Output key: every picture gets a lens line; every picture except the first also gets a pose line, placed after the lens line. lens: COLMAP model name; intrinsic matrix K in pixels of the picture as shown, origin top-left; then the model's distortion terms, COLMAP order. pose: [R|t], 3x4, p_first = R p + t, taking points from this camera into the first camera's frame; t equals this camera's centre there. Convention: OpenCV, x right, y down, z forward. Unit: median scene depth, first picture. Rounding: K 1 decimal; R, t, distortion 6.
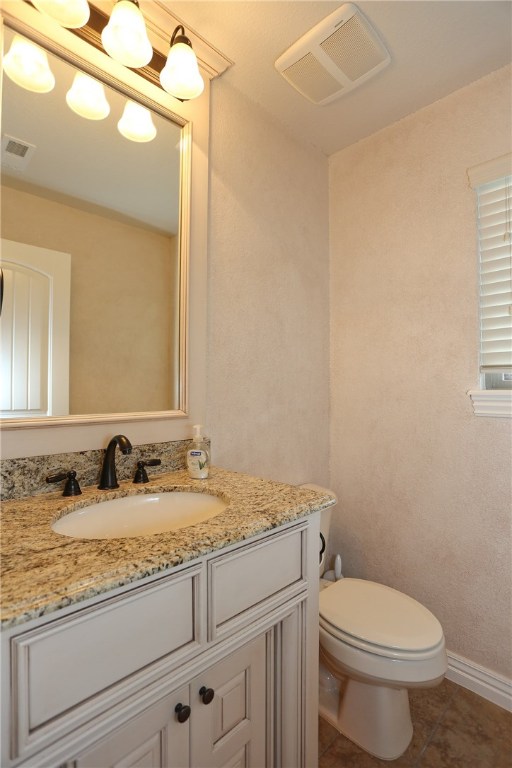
lens RADIAL K [[351.9, 0, 256.3], [0, 351.9, 393.4], [0, 0, 1]] dist [-0.000917, -0.015787]
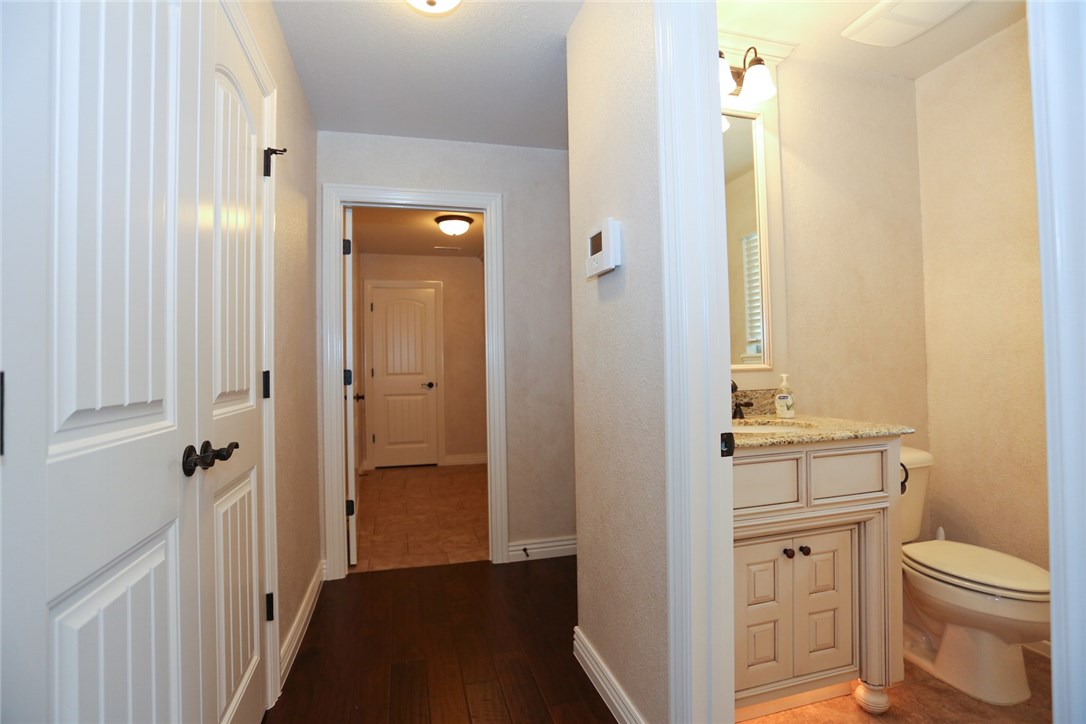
lens RADIAL K [[524.3, 0, 541.2], [0, 524.3, 359.5], [0, 0, 1]] dist [-0.076766, 0.033584]
pose [[0.873585, -0.025465, -0.486005, -0.031818], [0.013314, 0.999507, -0.028440, 0.077611], [0.486490, 0.018374, 0.873493, -0.940116]]
